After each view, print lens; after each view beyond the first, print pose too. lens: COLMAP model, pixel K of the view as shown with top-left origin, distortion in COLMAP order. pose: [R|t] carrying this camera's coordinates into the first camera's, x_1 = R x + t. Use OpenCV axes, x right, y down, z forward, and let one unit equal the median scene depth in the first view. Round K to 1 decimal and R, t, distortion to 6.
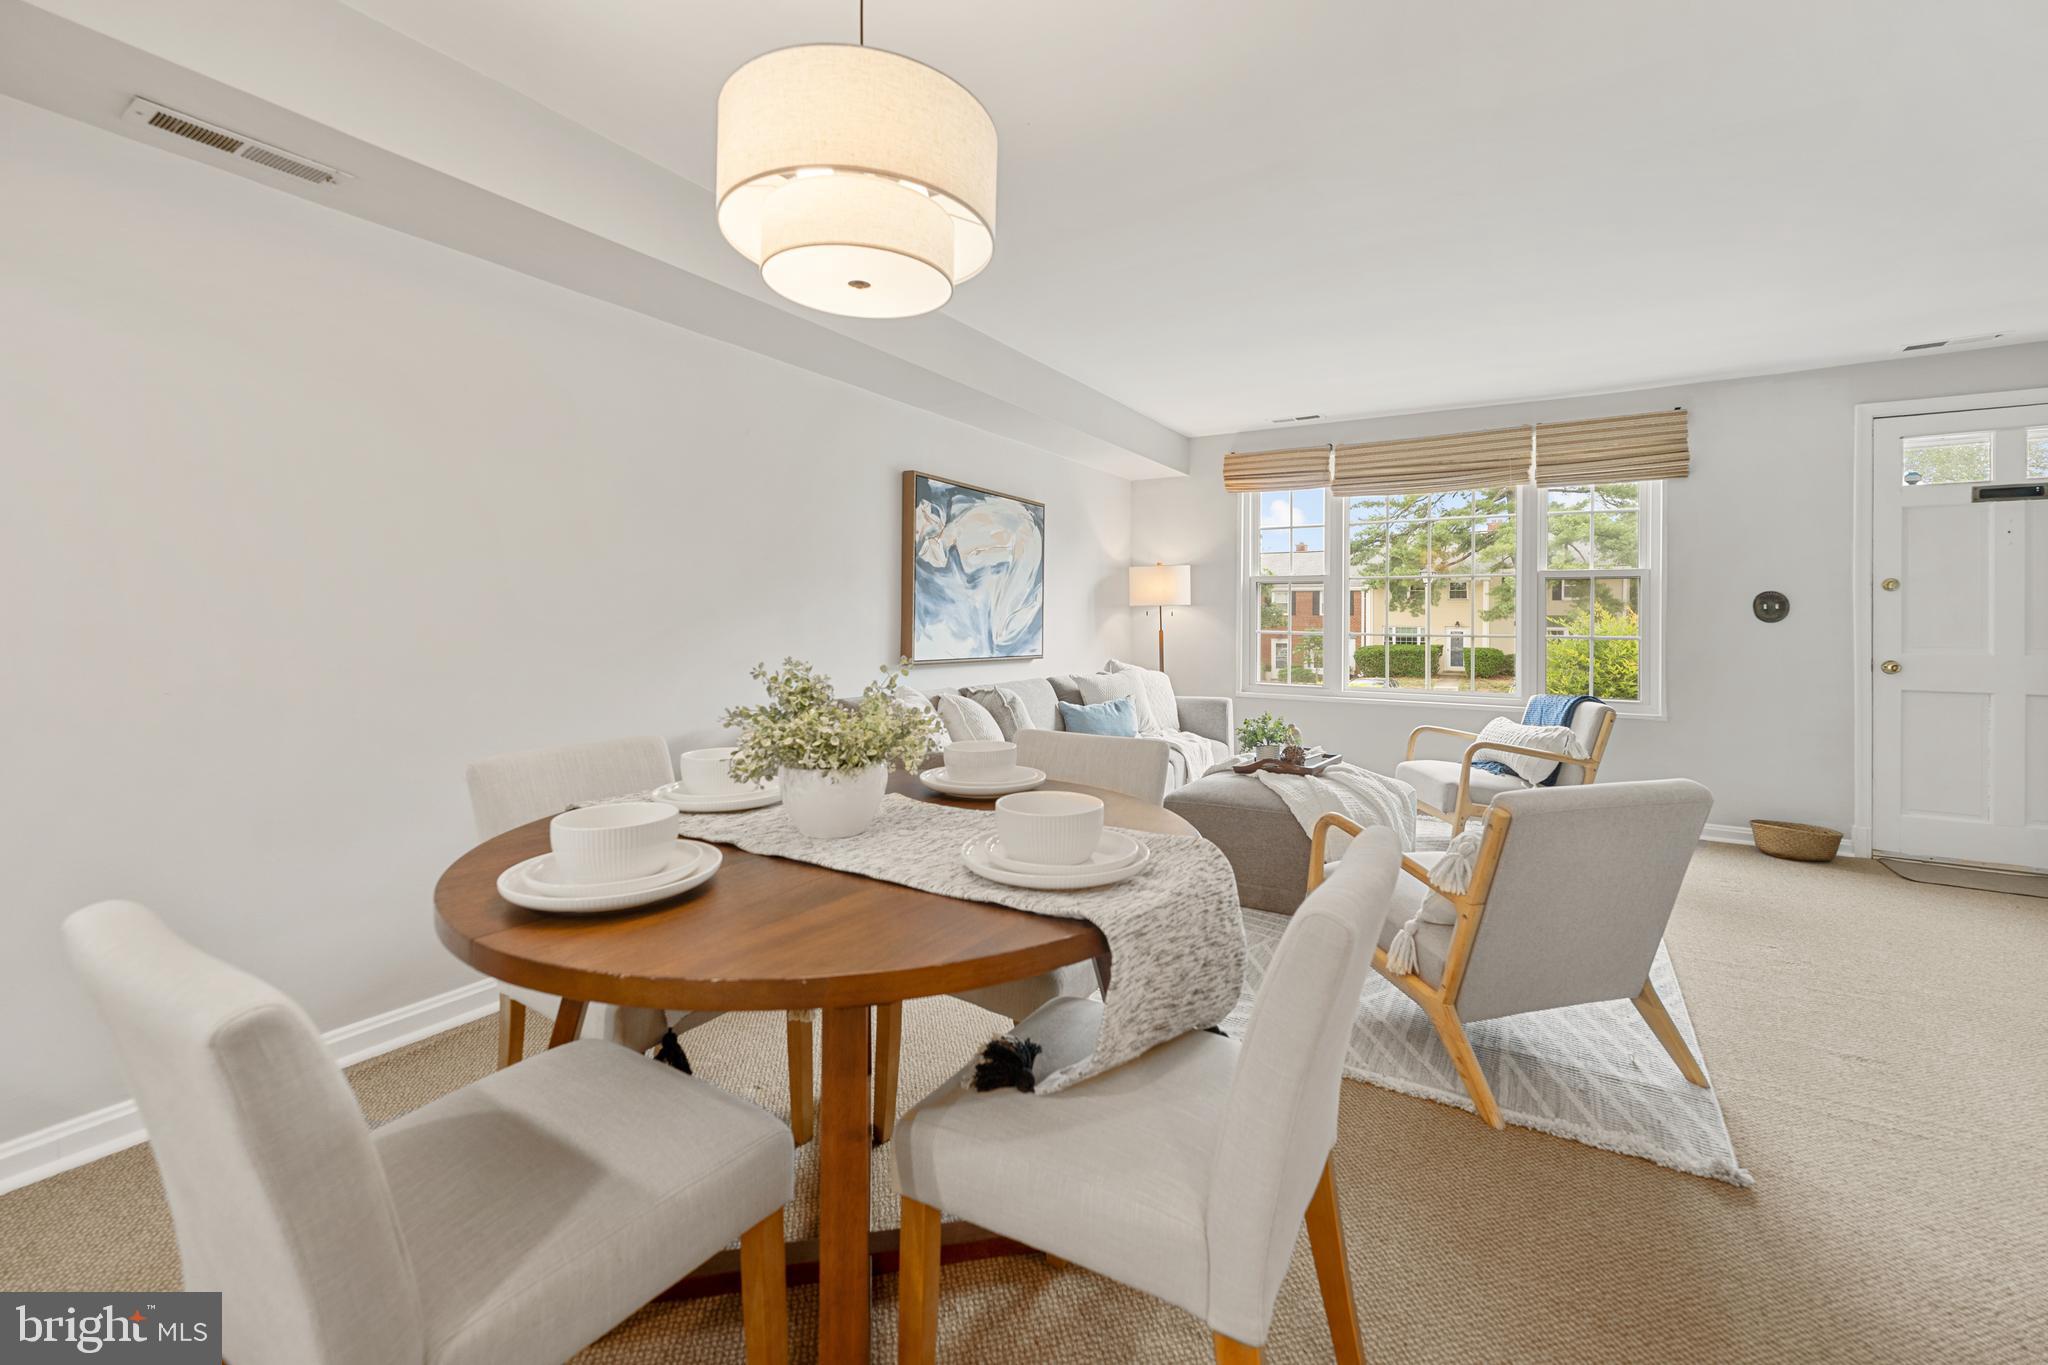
lens RADIAL K [[830.7, 0, 1012.9], [0, 830.7, 633.9], [0, 0, 1]] dist [-0.001412, -0.000078]
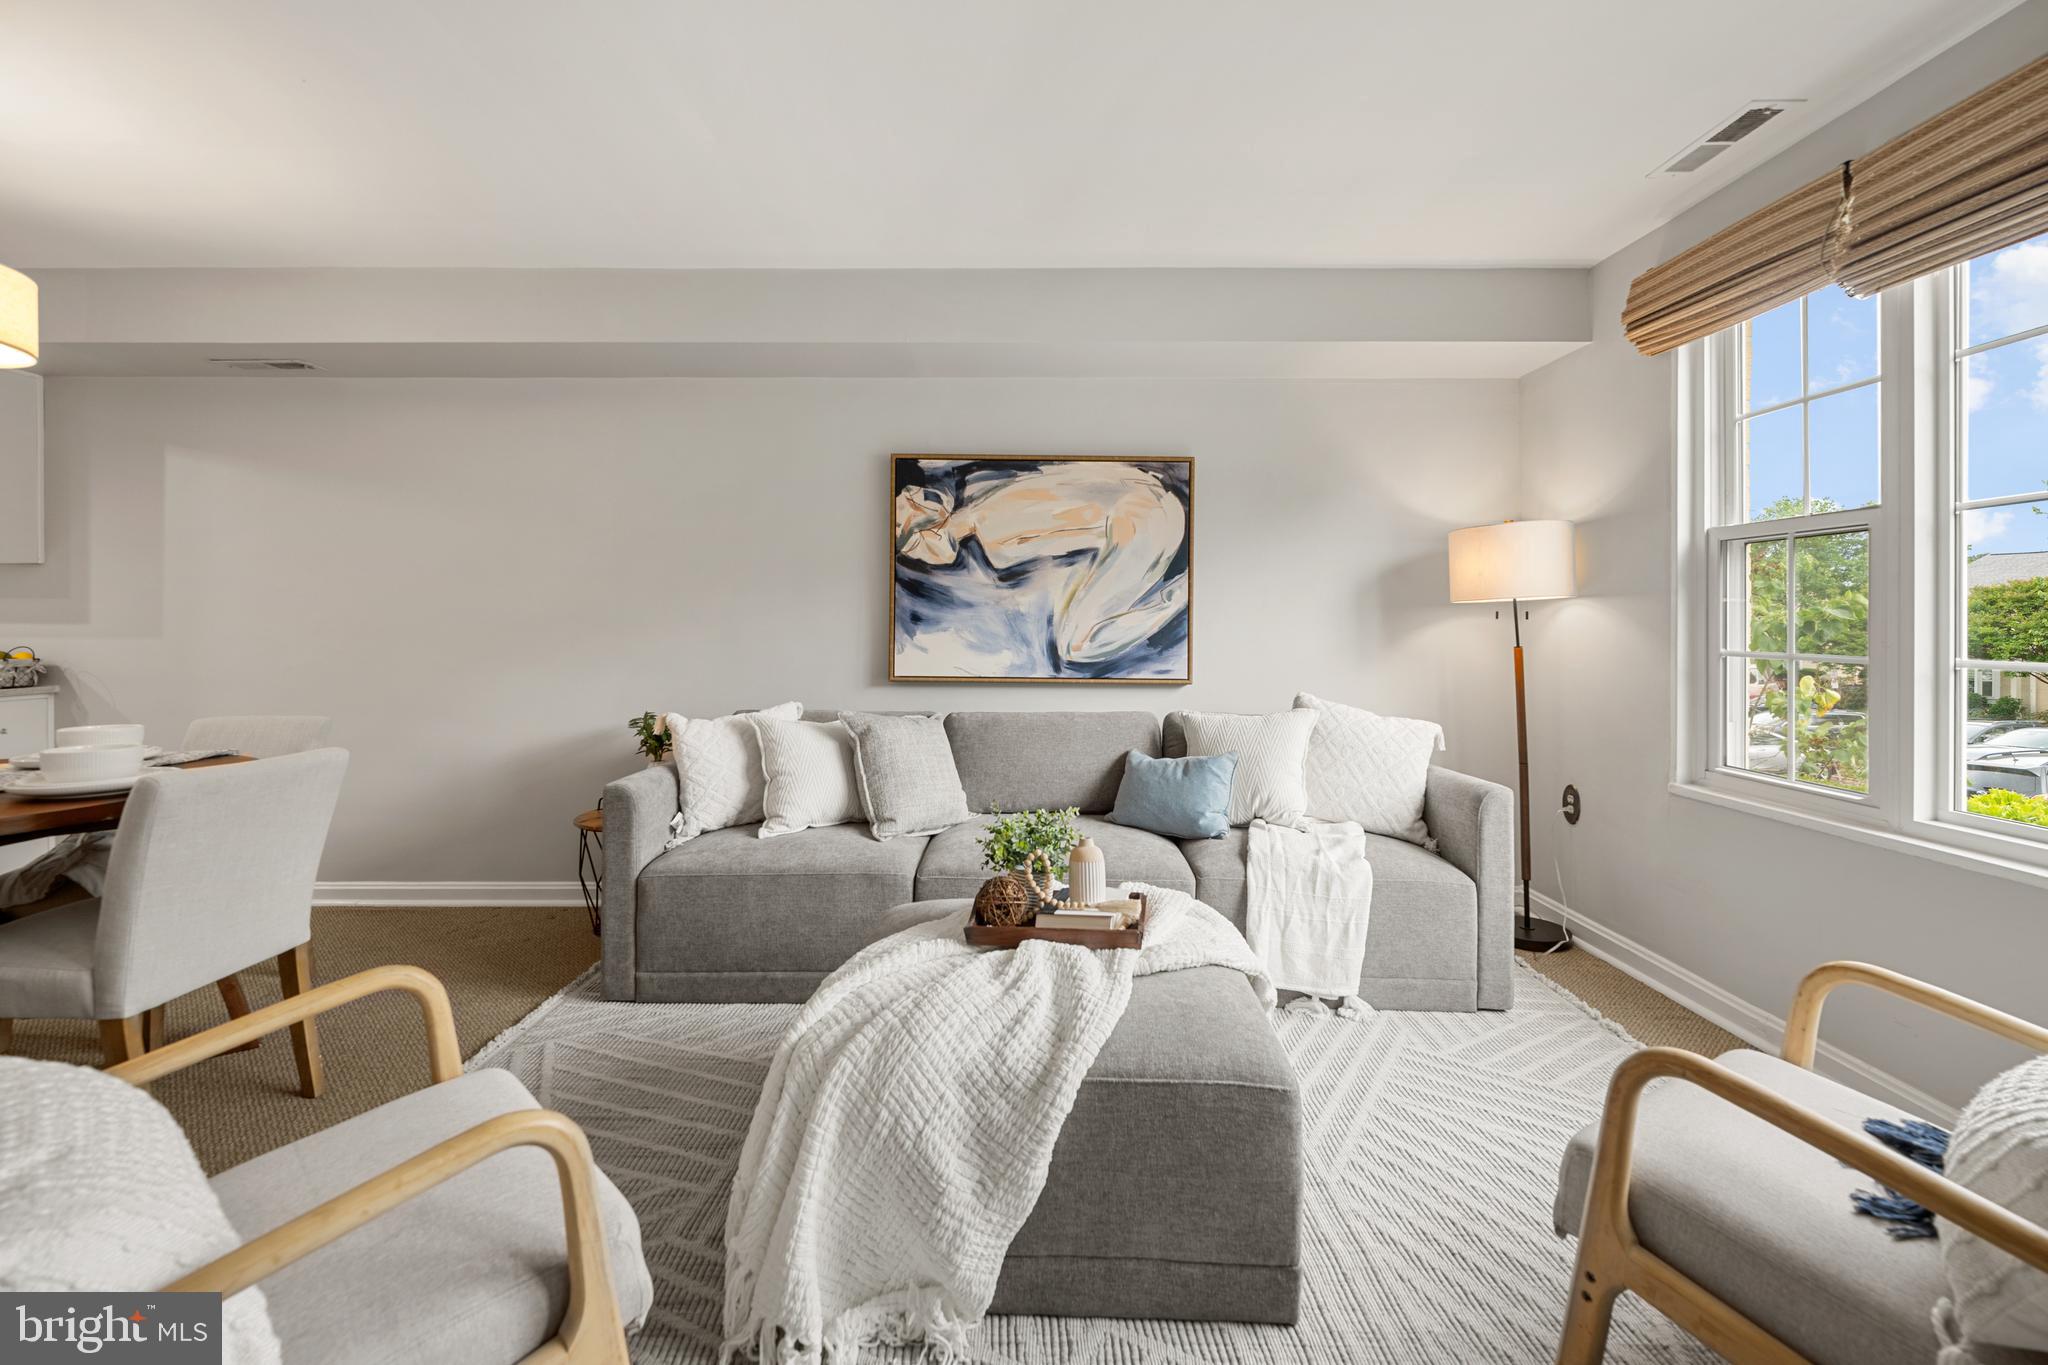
lens RADIAL K [[830.7, 0, 1018.7], [0, 830.7, 629.4], [0, 0, 1]] dist [-0.001412, -0.000078]
pose [[0.539898, -0.000205, -0.841730, 0.602581], [-0.014058, 0.999858, -0.009261, -0.008388], [0.841613, 0.016834, 0.539819, 0.580520]]
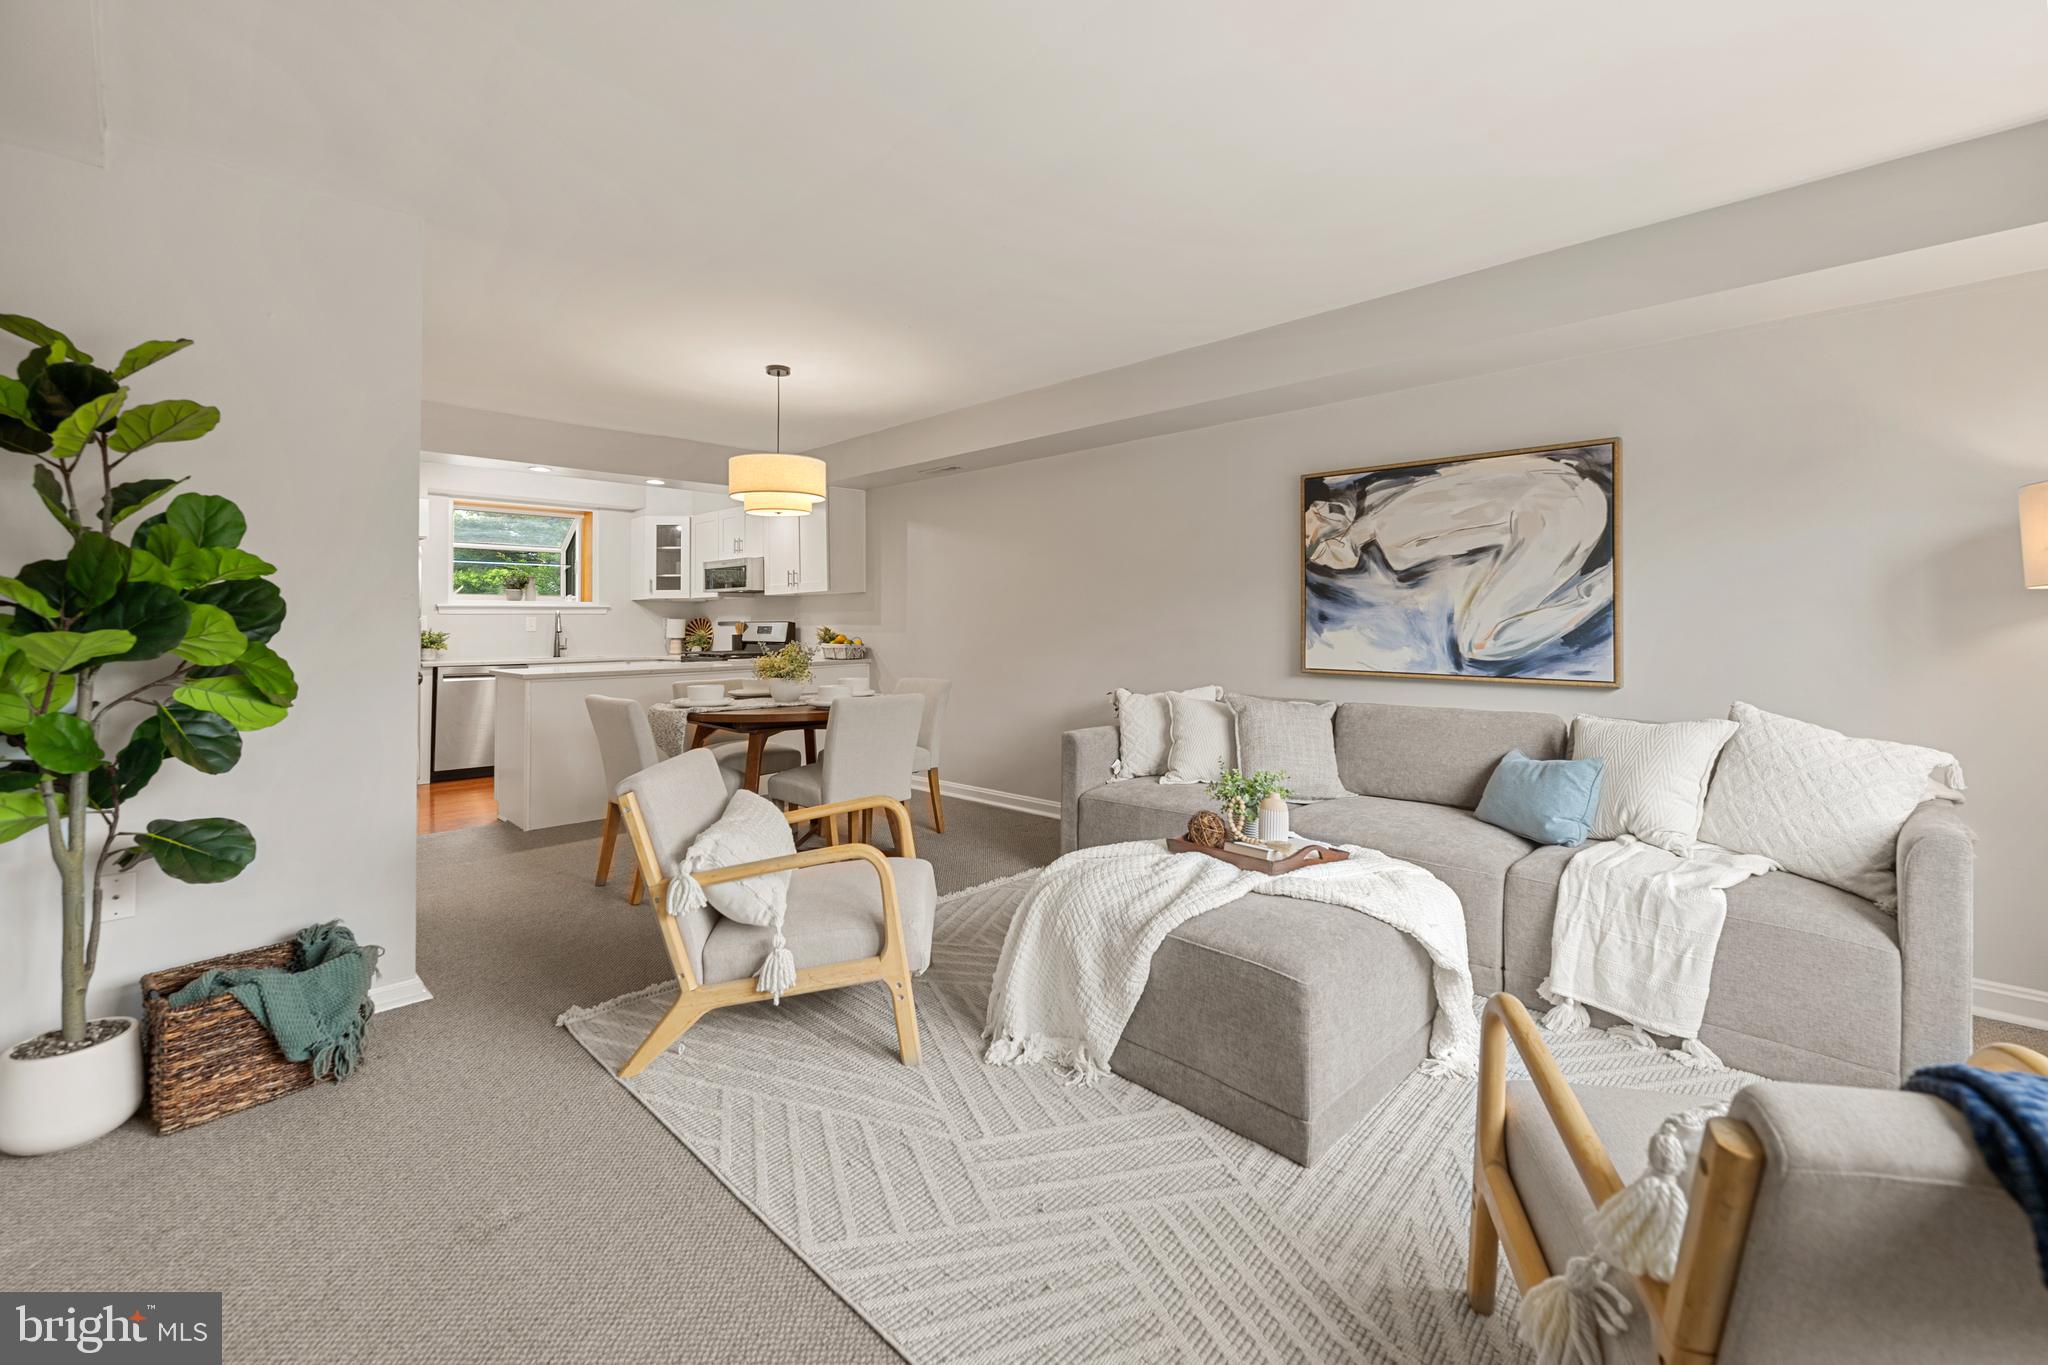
lens RADIAL K [[830.7, 0, 1038.1], [0, 830.7, 616.8], [0, 0, 1]] dist [-0.001412, -0.000078]
pose [[-0.174202, -0.013110, -0.984623, 0.811575], [-0.014991, 0.999831, -0.010660, -0.011738], [0.984596, 0.012903, -0.174369, 0.773281]]
